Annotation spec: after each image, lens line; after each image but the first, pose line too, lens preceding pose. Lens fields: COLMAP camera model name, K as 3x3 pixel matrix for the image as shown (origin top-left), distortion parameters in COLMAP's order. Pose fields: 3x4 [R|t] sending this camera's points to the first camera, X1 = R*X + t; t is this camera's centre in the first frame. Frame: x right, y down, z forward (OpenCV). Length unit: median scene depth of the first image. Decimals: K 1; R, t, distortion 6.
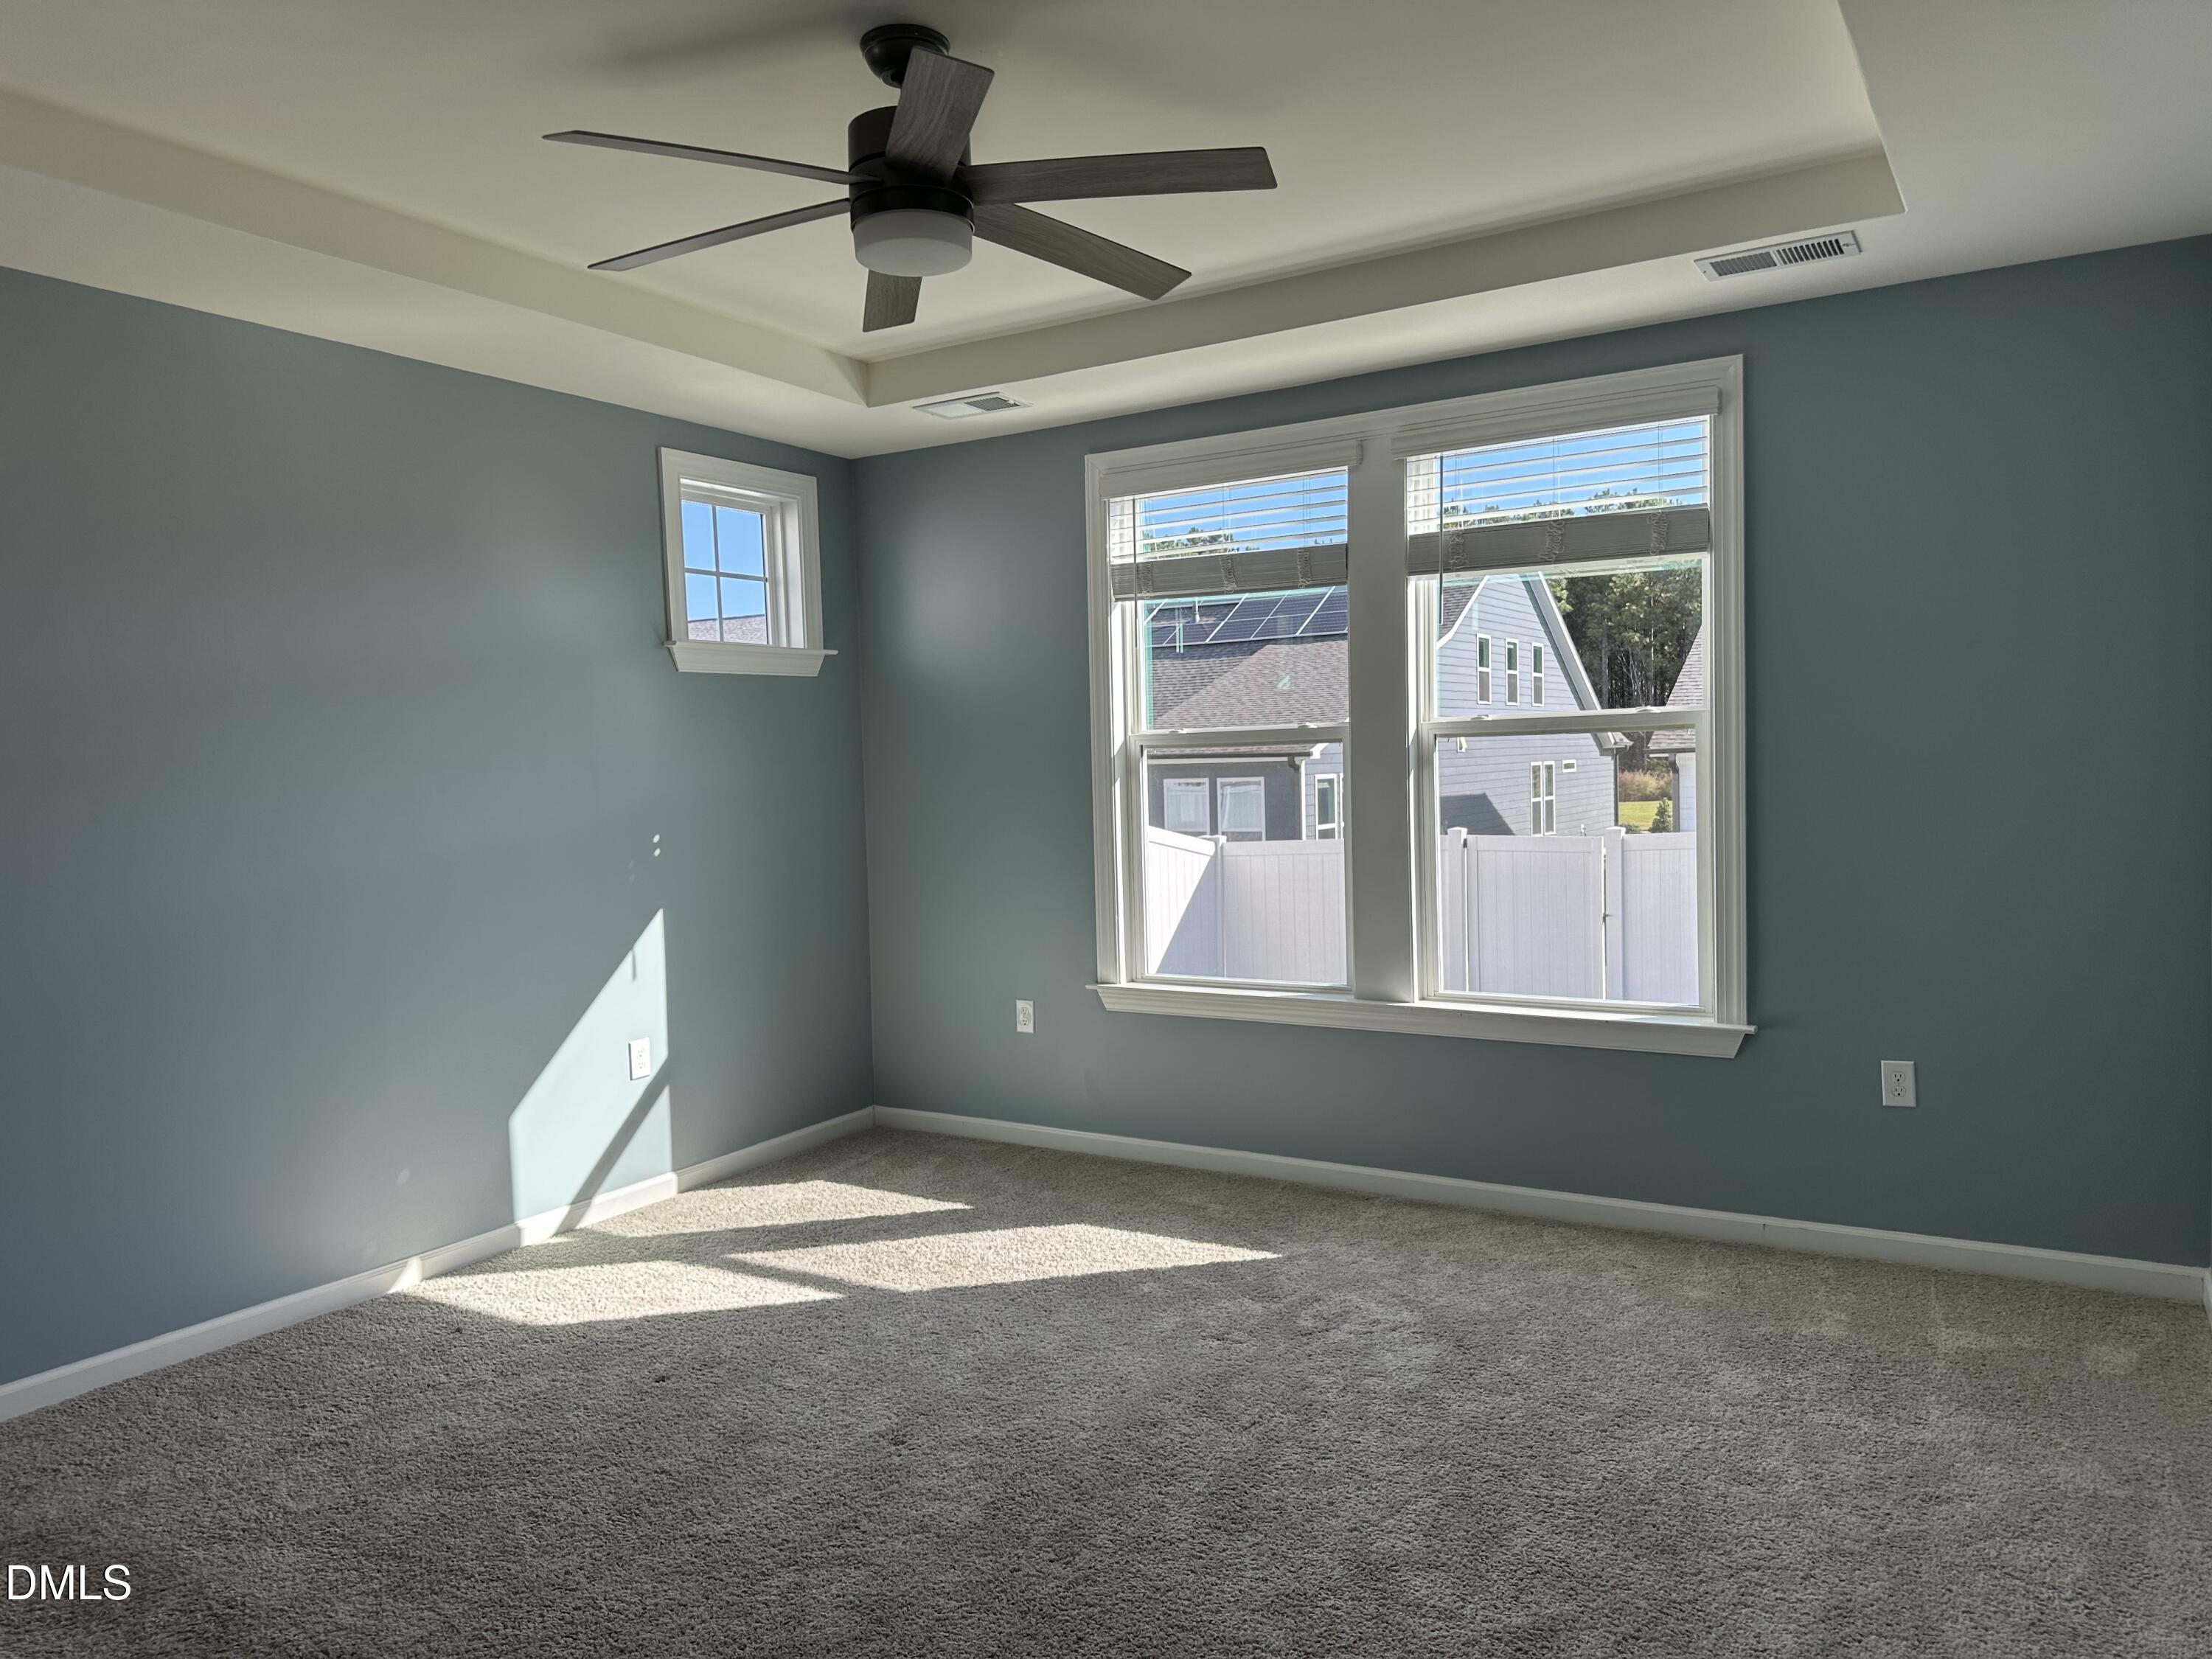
lens RADIAL K [[1546.6, 0, 1118.7], [0, 1546.6, 836.6], [0, 0, 1]] dist [0.109082, -0.121981]
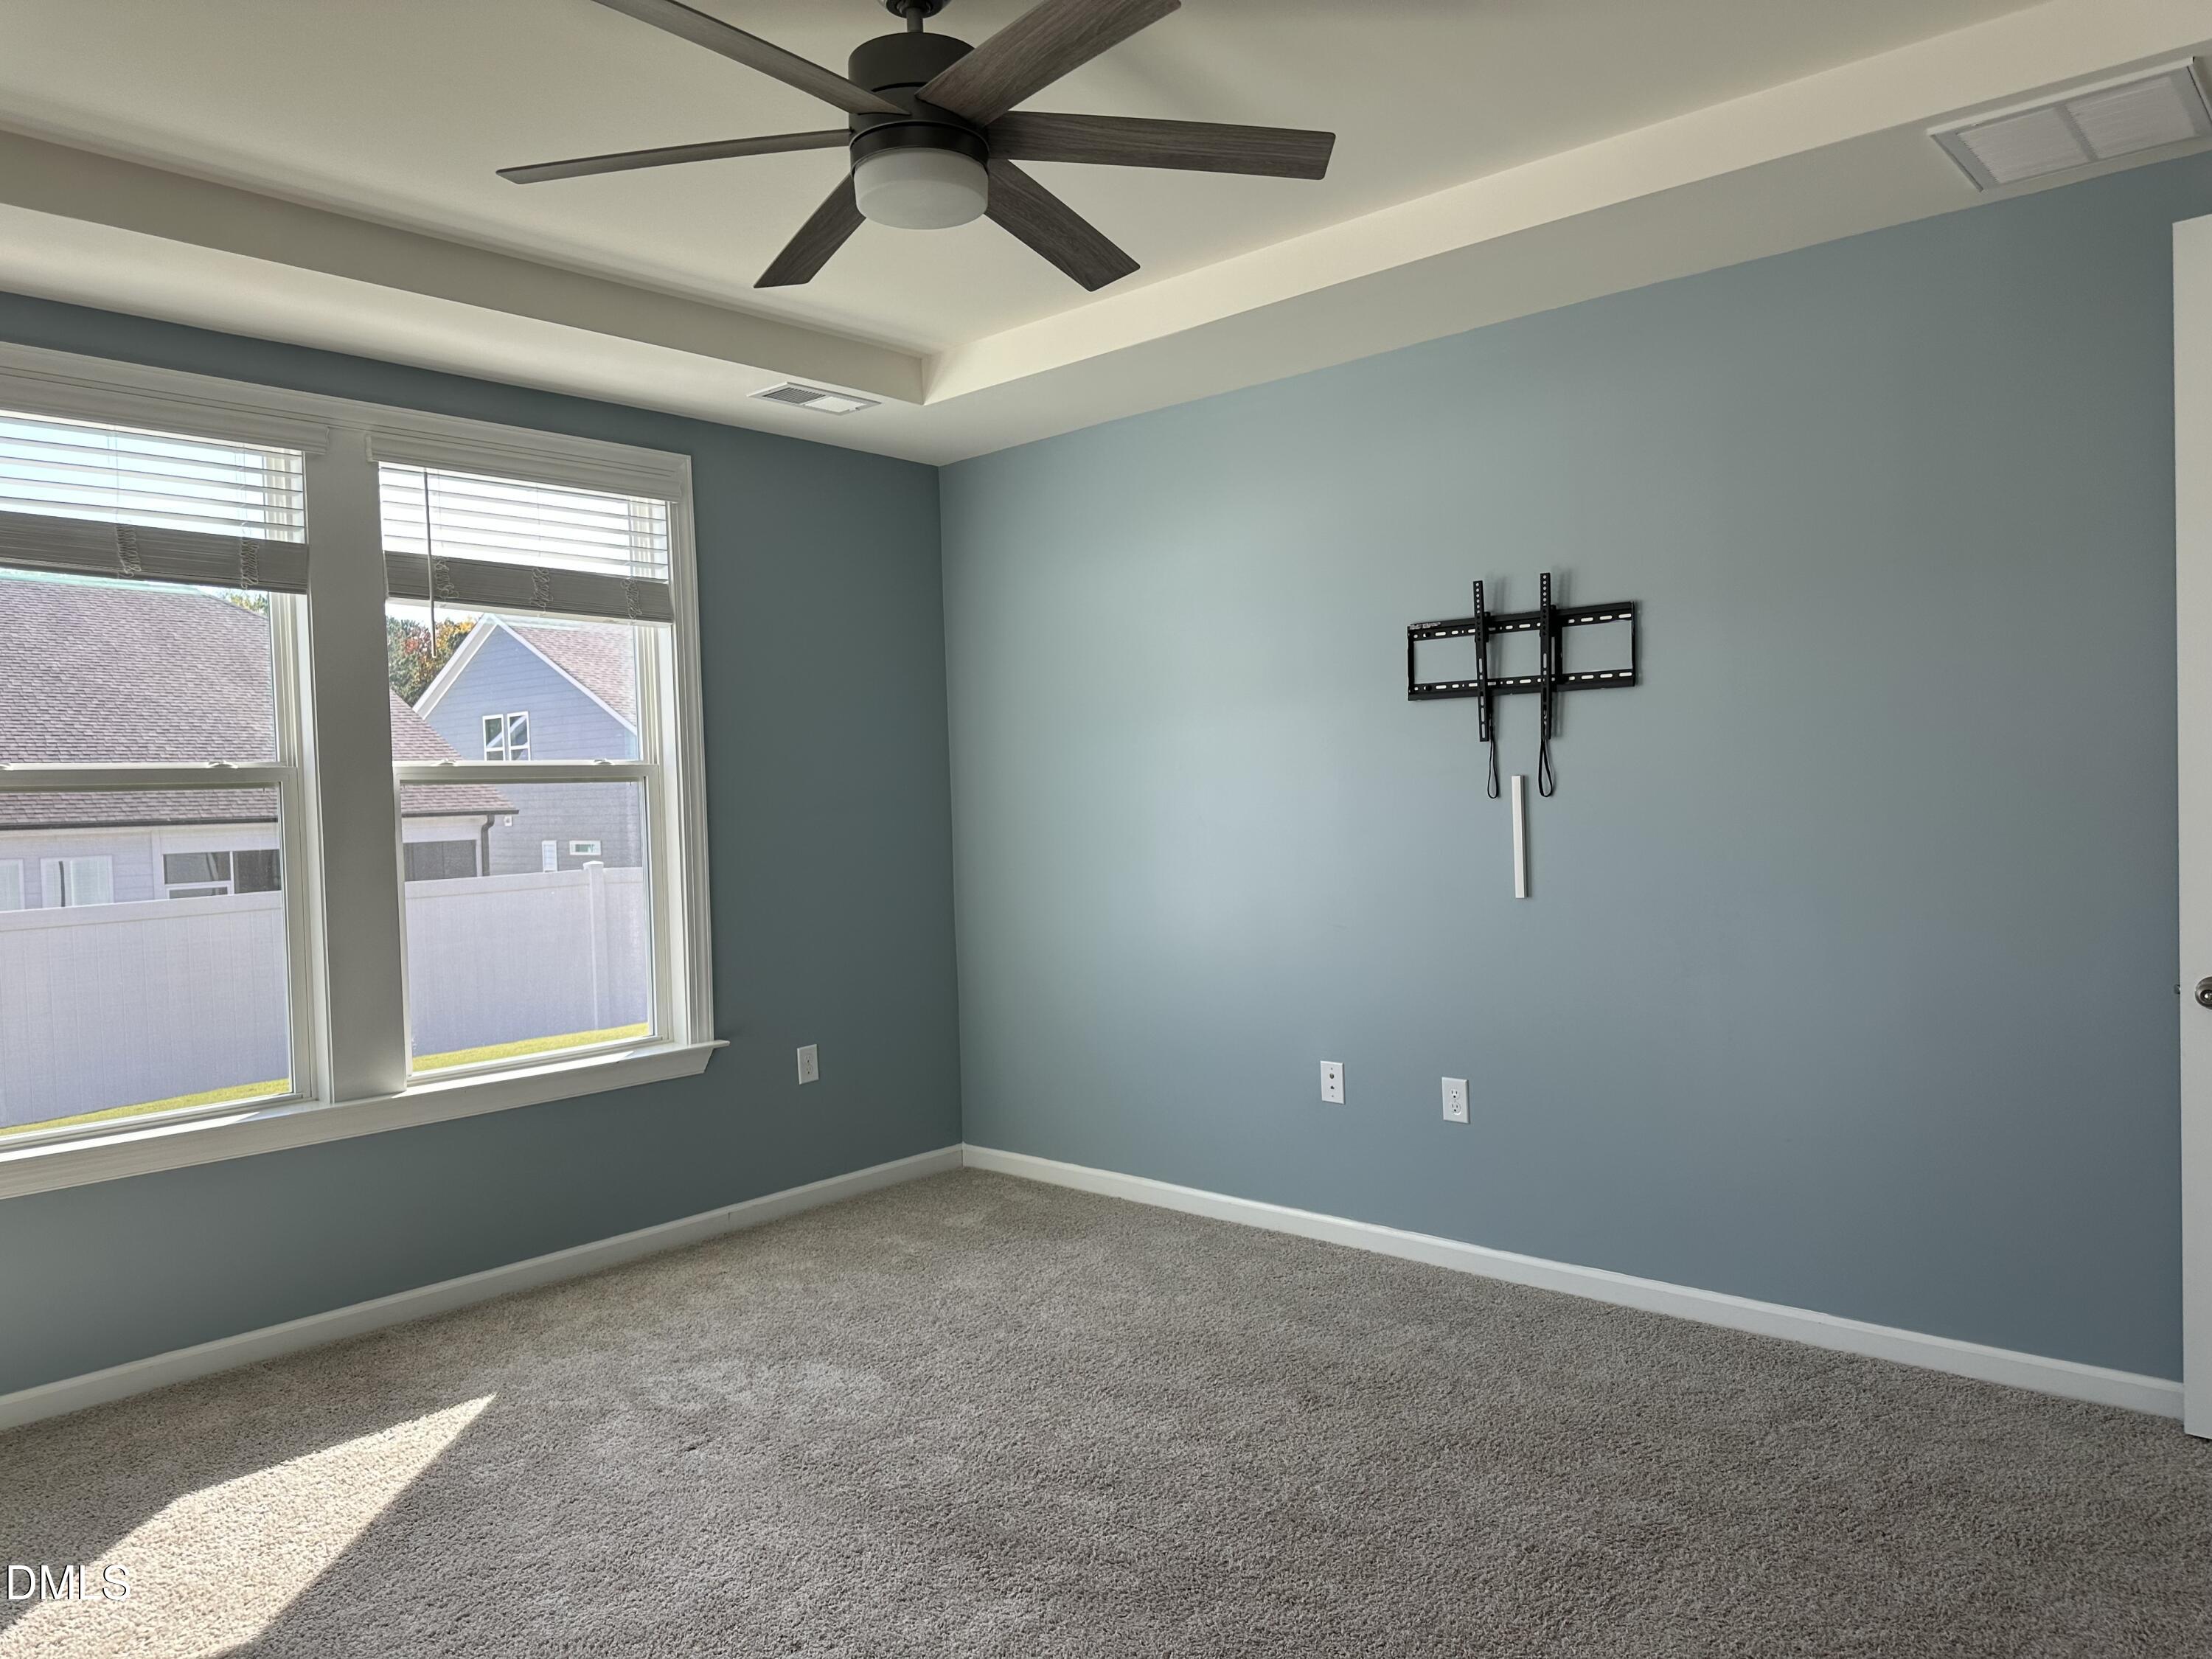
lens RADIAL K [[1537.0, 0, 1092.9], [0, 1537.0, 826.9], [0, 0, 1]] dist [0.091906, -0.121996]
pose [[0.196060, -0.000841, 0.980592, -0.636576], [0.070137, 0.997450, -0.013168, -0.000805], [-0.978080, 0.071358, 0.195619, 0.493102]]
